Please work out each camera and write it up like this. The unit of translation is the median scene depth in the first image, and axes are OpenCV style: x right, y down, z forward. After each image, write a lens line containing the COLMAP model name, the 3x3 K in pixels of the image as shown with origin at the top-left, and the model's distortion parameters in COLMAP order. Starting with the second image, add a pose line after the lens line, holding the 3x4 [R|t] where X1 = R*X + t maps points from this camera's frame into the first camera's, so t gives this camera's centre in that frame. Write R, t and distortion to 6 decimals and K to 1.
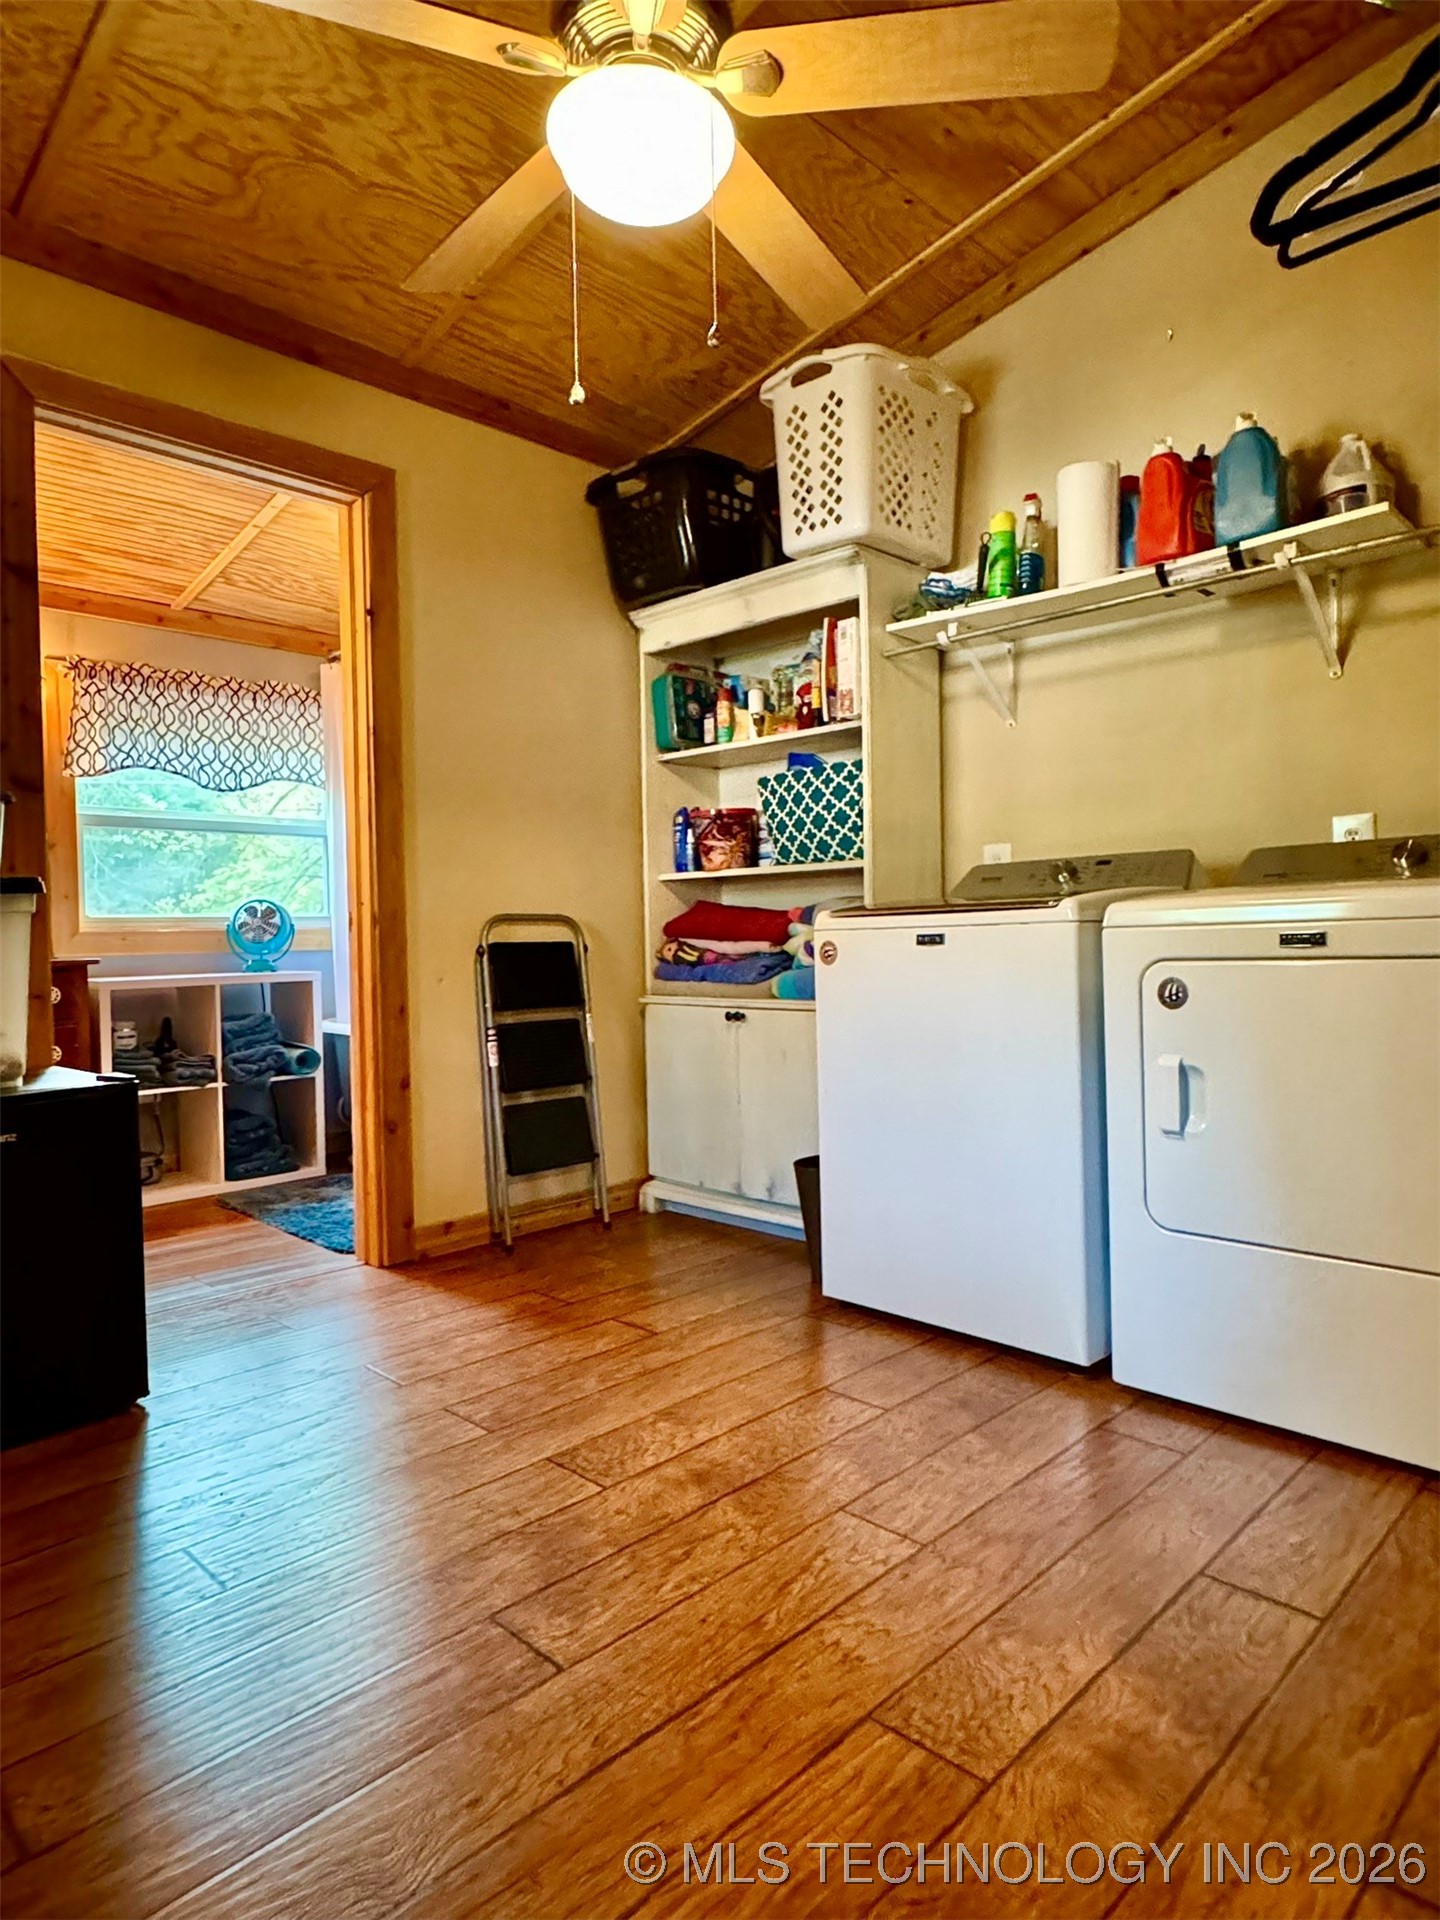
lens RADIAL K [[1150.3, 0, 726.5], [0, 1150.3, 954.6], [0, 0, 1]] dist [-0.004787, 0.001717]
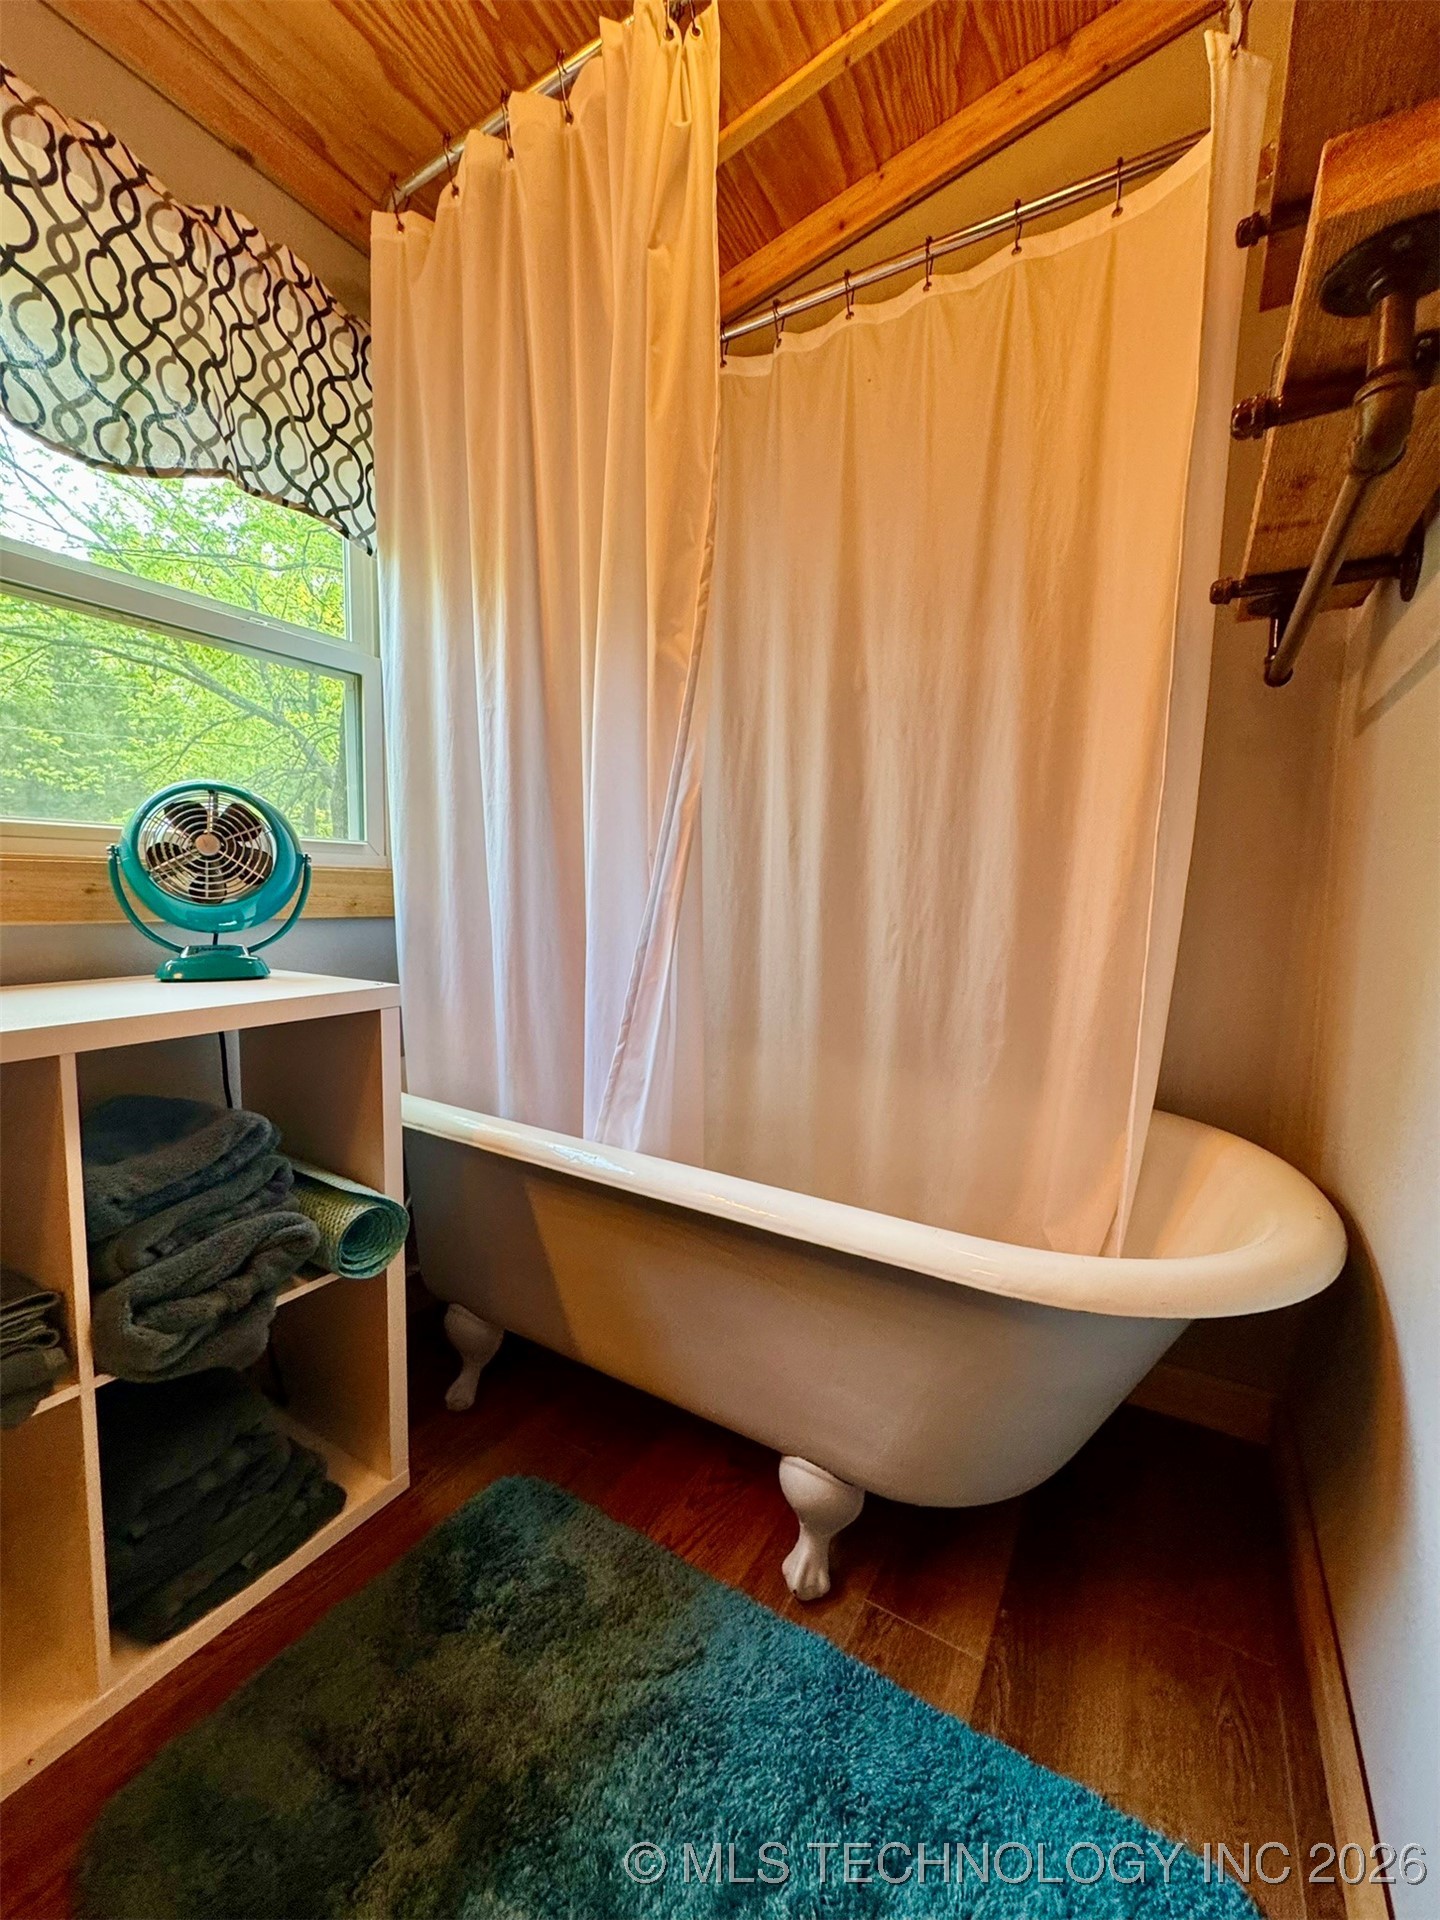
lens RADIAL K [[766.1, 0, 723.4], [0, 766.1, 957.6], [0, 0, 1]] dist [-0.000783, 0.000659]
pose [[0.968665, 0.020765, 0.247501, -0.303398], [-0.040045, 0.996519, 0.073121, -0.016687], [-0.245121, -0.080741, 0.966125, 0.709290]]
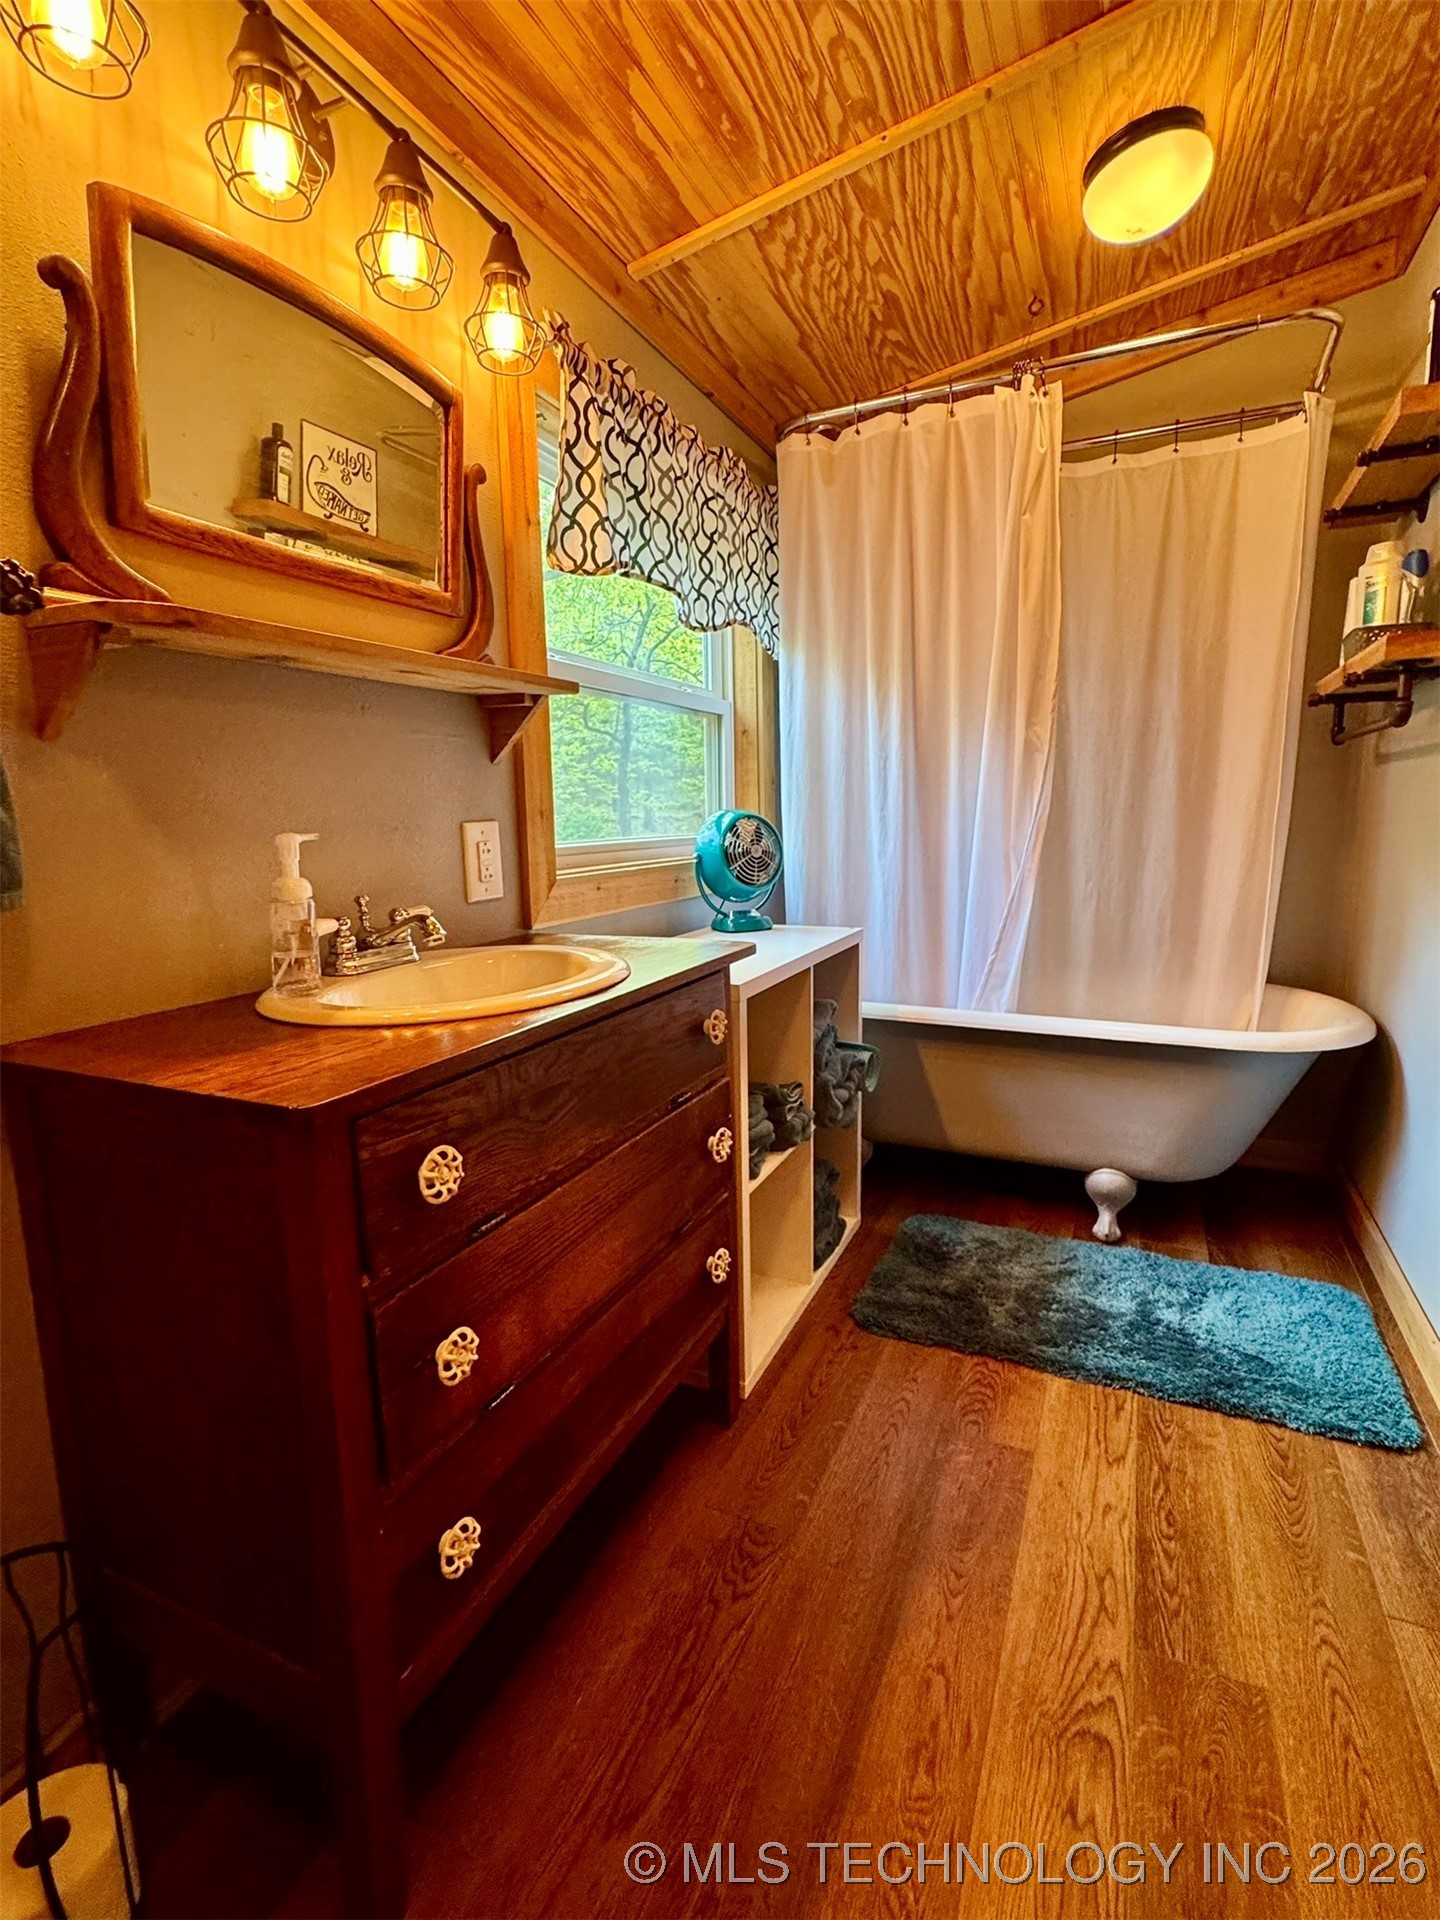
lens RADIAL K [[917.8, 0, 720.0], [0, 917.8, 960.0], [0, 0, 1]] dist [-0.001847, -0.000388]
pose [[0.936888, -0.043415, 0.346923, -0.594539], [-0.004021, 0.990857, 0.134857, -0.036390], [-0.349606, -0.127741, 0.928148, 0.527114]]
